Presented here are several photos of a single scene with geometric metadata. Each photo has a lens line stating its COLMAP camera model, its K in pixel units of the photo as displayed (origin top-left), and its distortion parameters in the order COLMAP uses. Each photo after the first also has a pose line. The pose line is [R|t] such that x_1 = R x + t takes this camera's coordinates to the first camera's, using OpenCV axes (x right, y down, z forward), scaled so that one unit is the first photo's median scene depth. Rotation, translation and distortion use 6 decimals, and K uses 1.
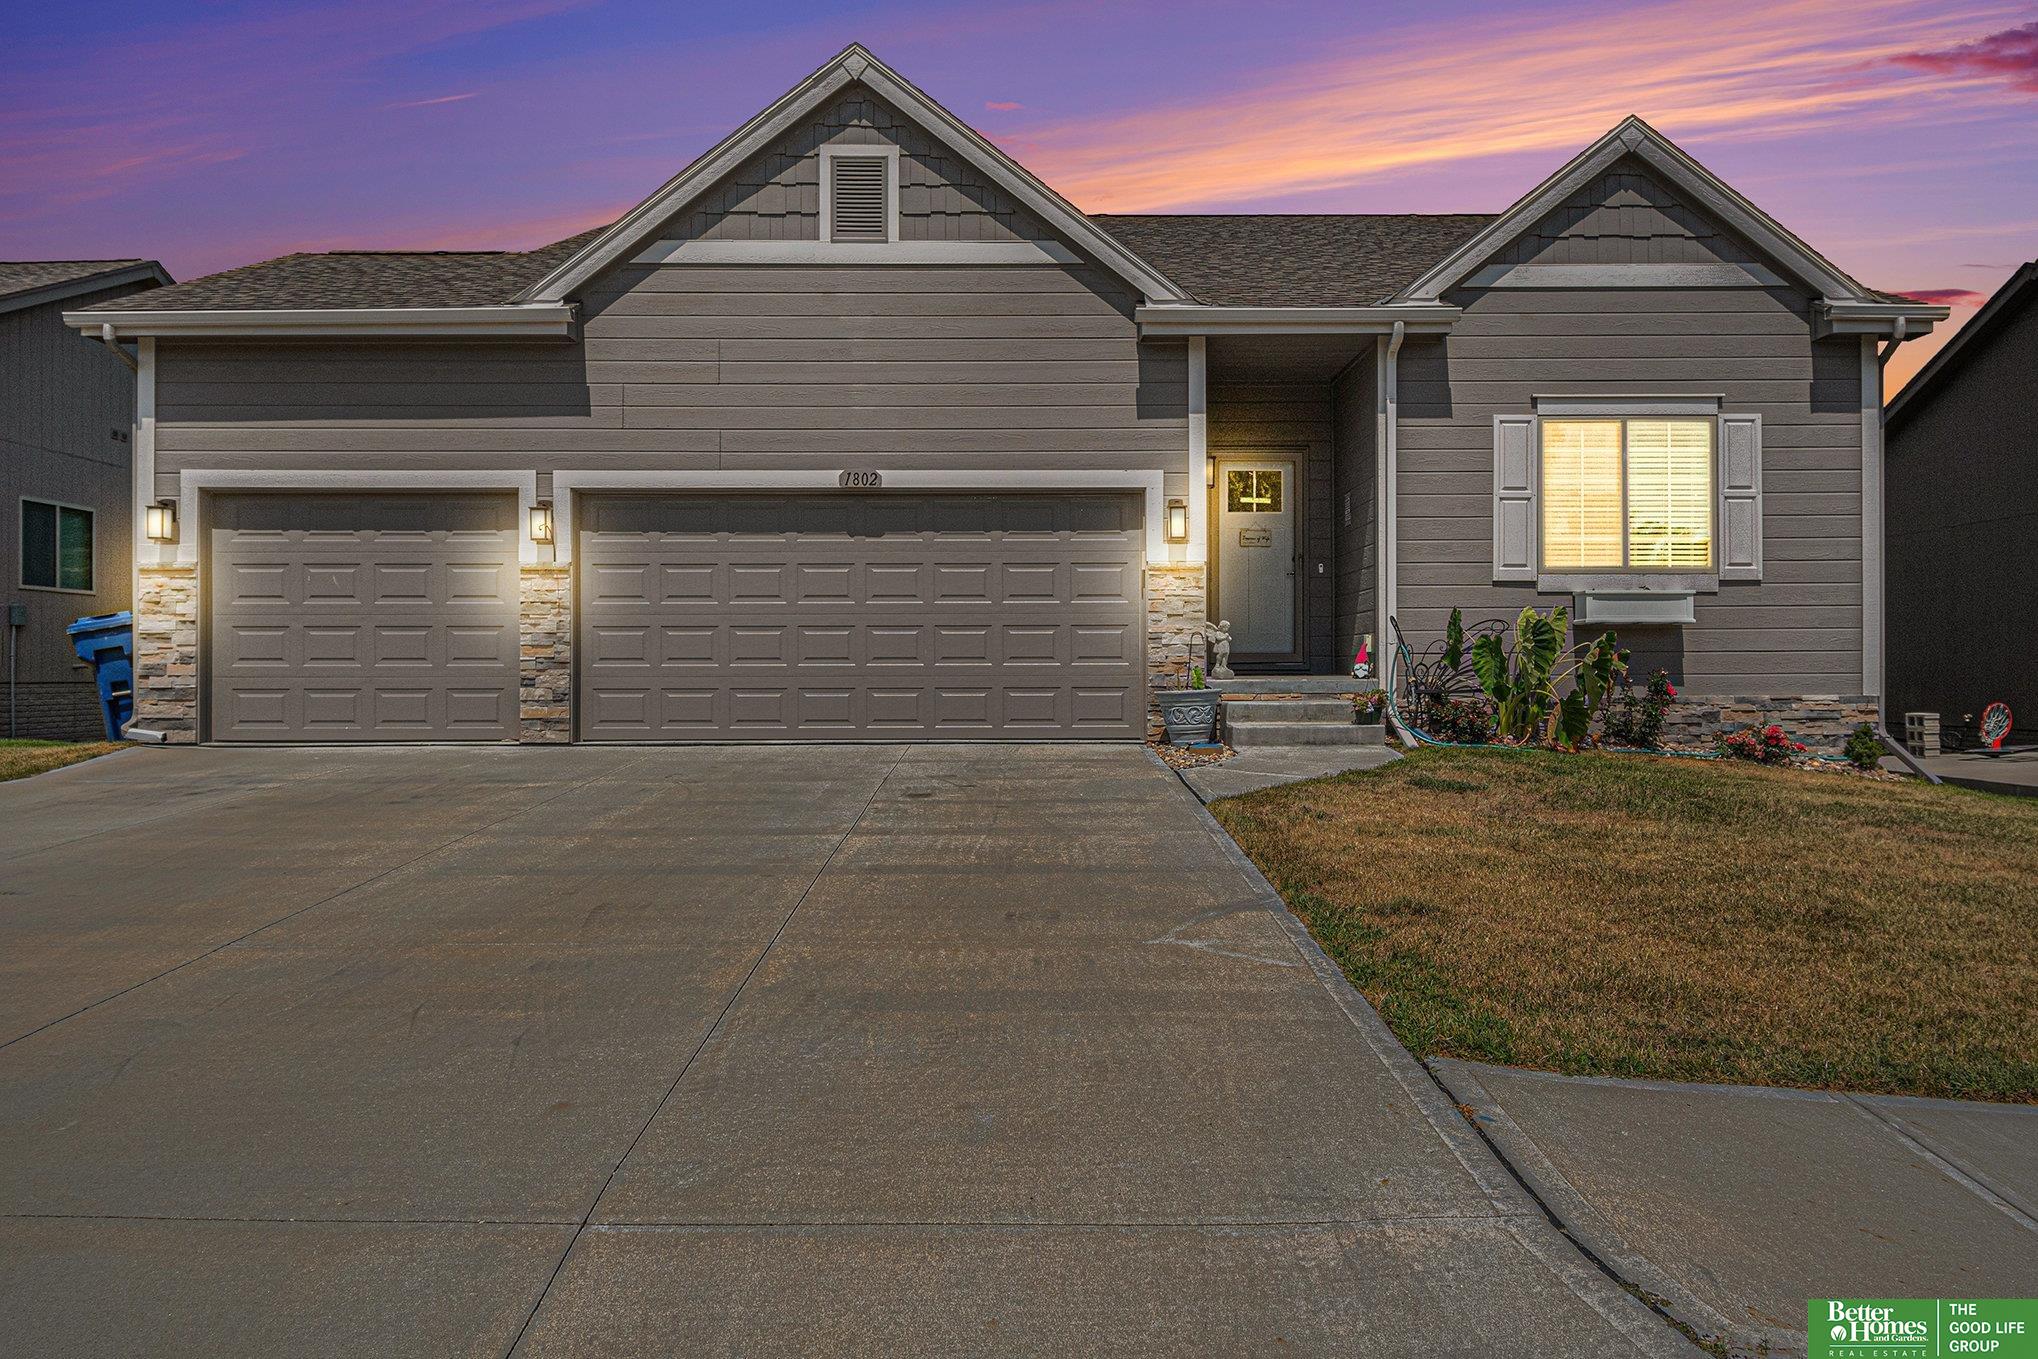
lens RADIAL K [[1408.7, 0, 1008.0], [0, 1408.7, 670.9], [0, 0, 1]] dist [-0.011975, 0.002570]
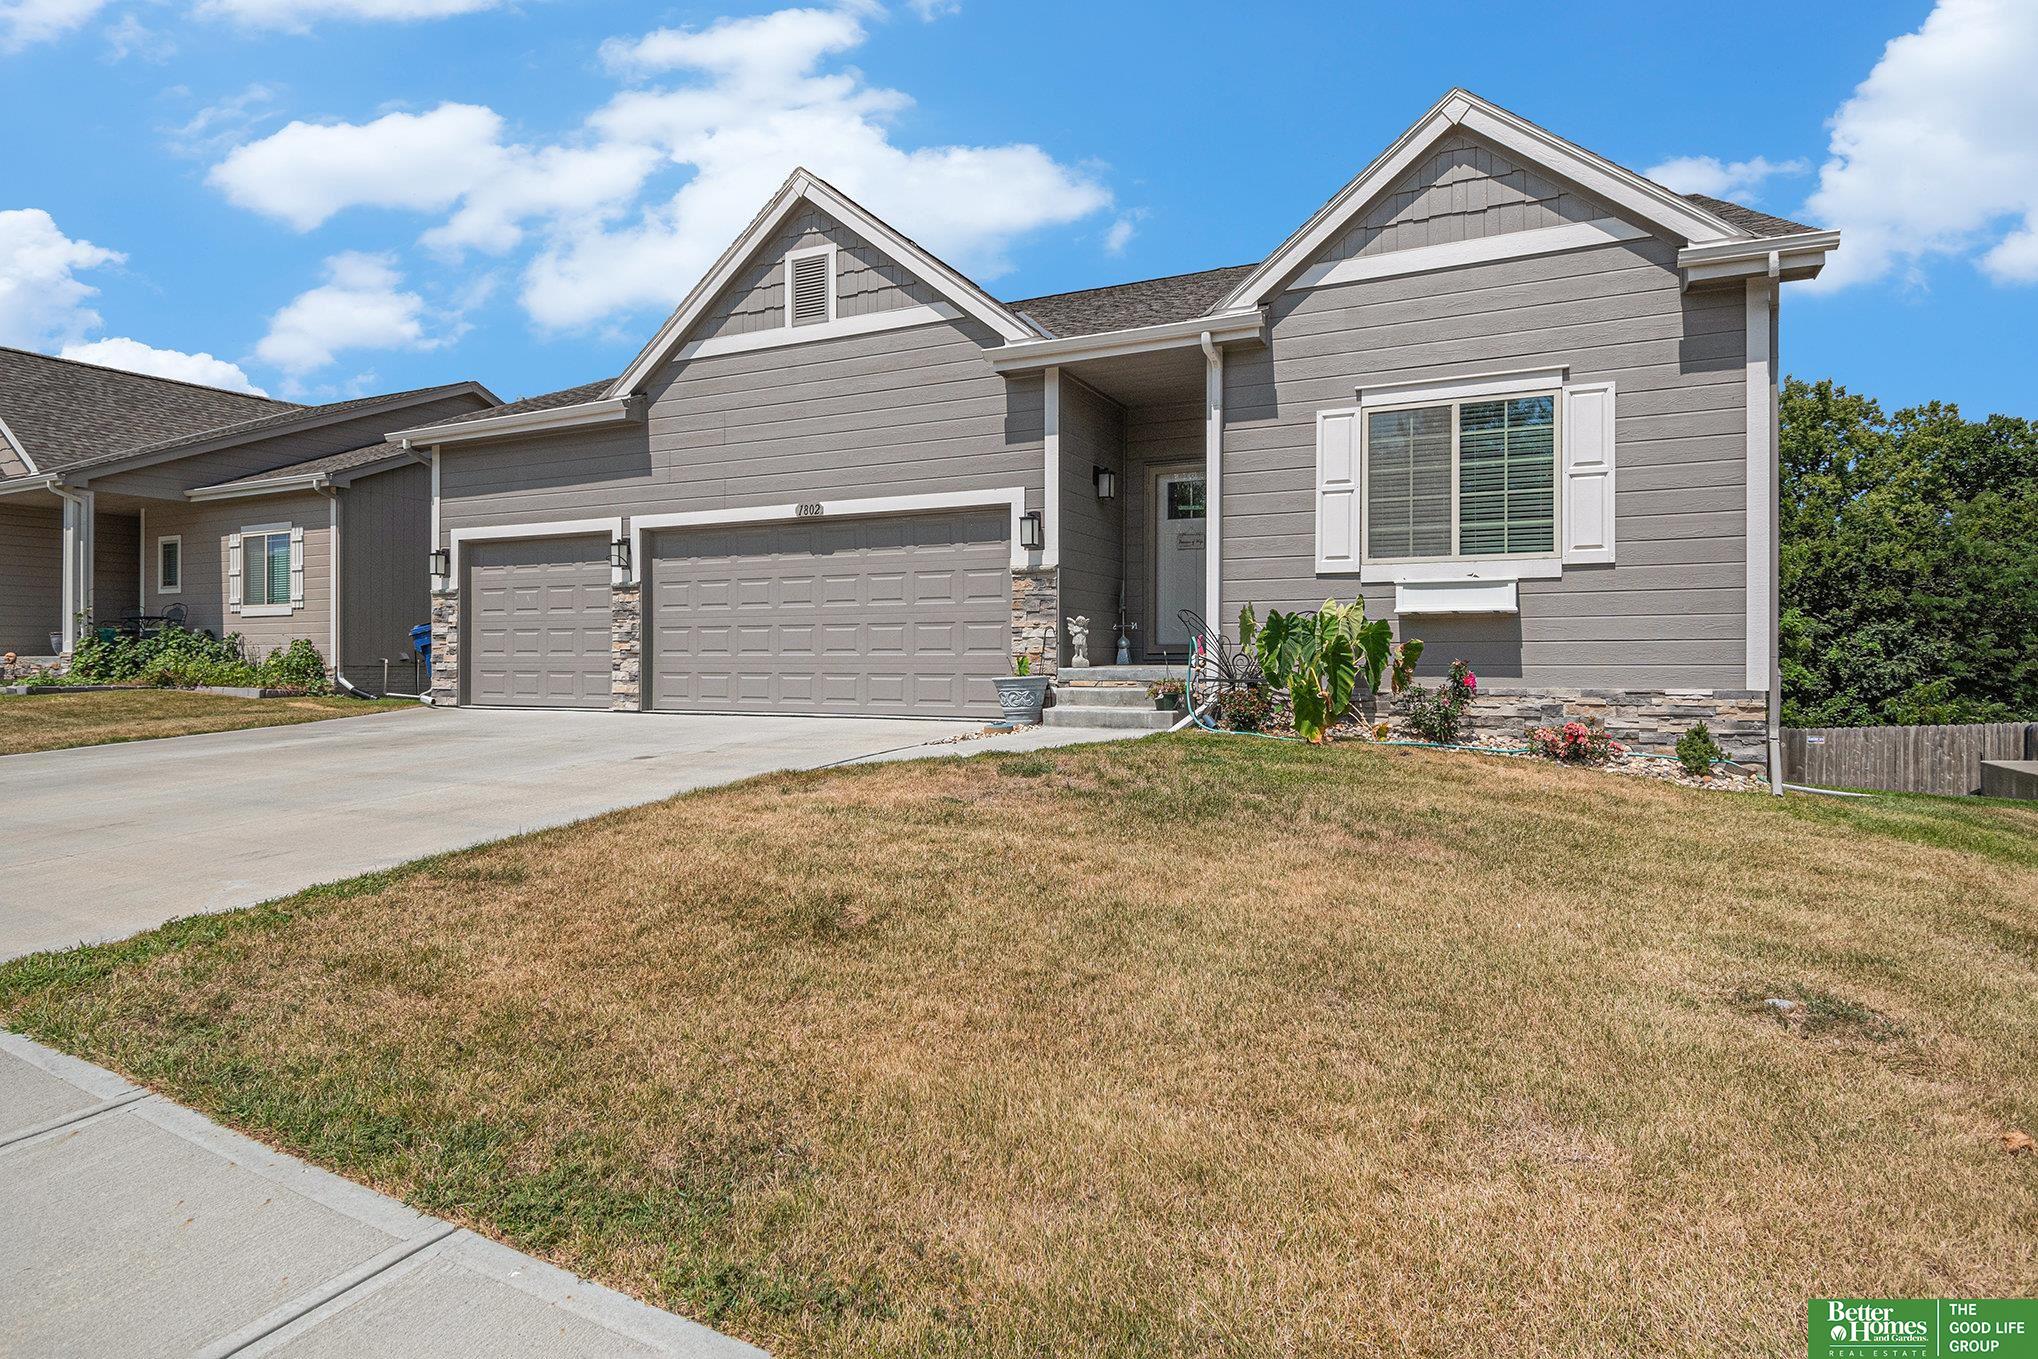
lens RADIAL K [[1136.0, 0, 967.2], [0, 1136.0, 667.5], [0, 0, 1]] dist [-0.005335, -0.002409]
pose [[0.889543, 0.005294, -0.456821, 0.496950], [-0.002921, 0.999978, 0.005901, 0.000512], [0.456842, -0.003915, 0.889539, 0.147148]]
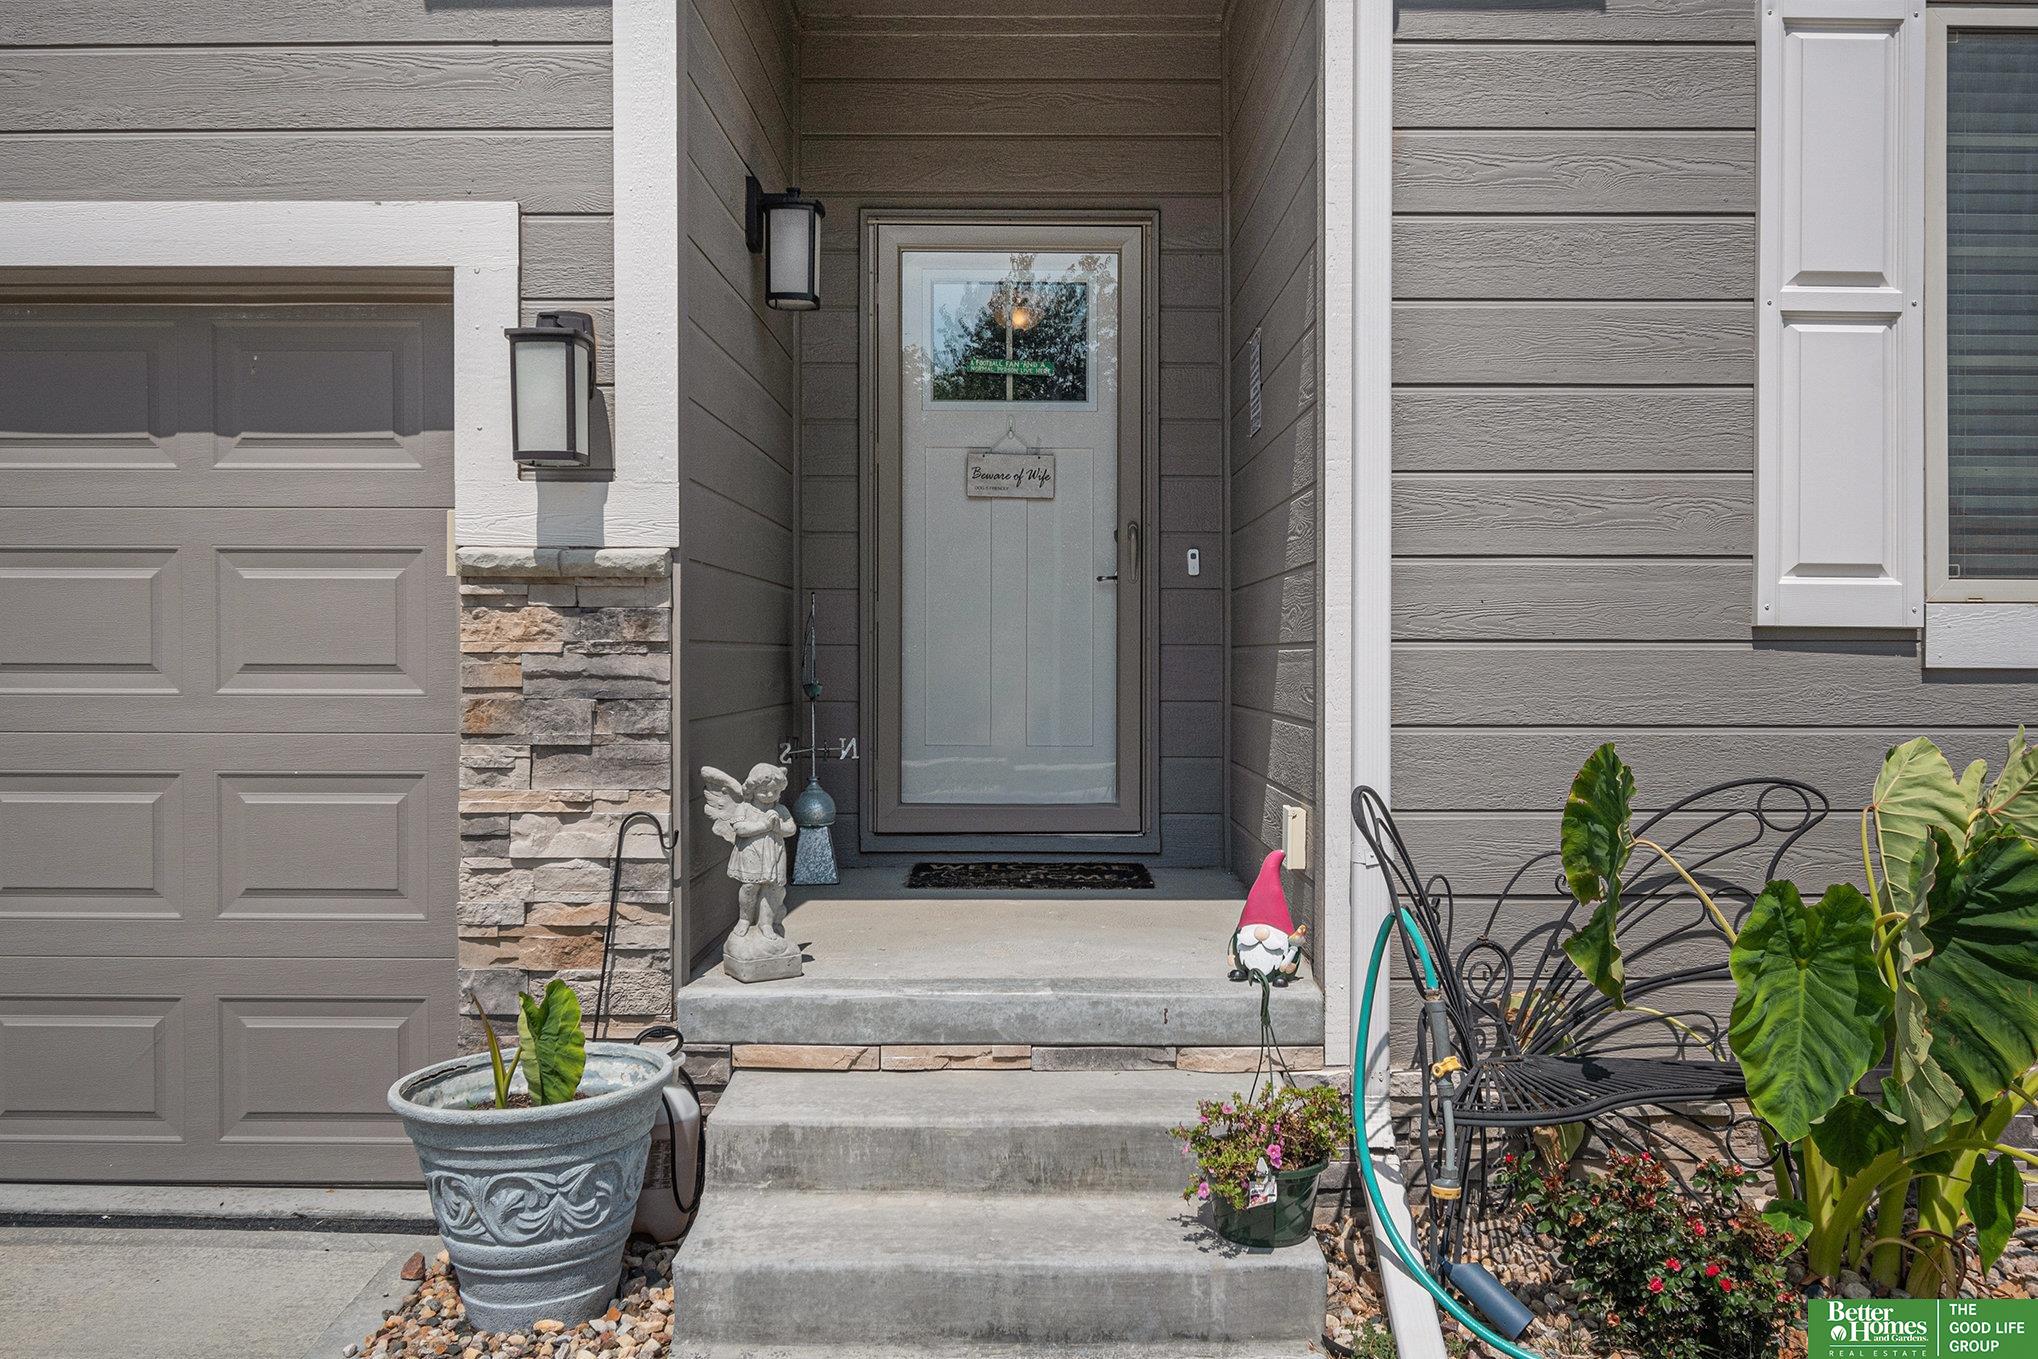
lens RADIAL K [[1603.0, 0, 1015.7], [0, 1603.0, 675.1], [0, 0, 1]] dist [-0.003640, -0.001622]
pose [[0.999953, 0.004671, 0.008467, 0.202307], [-0.004813, 0.999847, 0.016794, -0.059227], [-0.008388, -0.016834, 0.999823, 0.697742]]
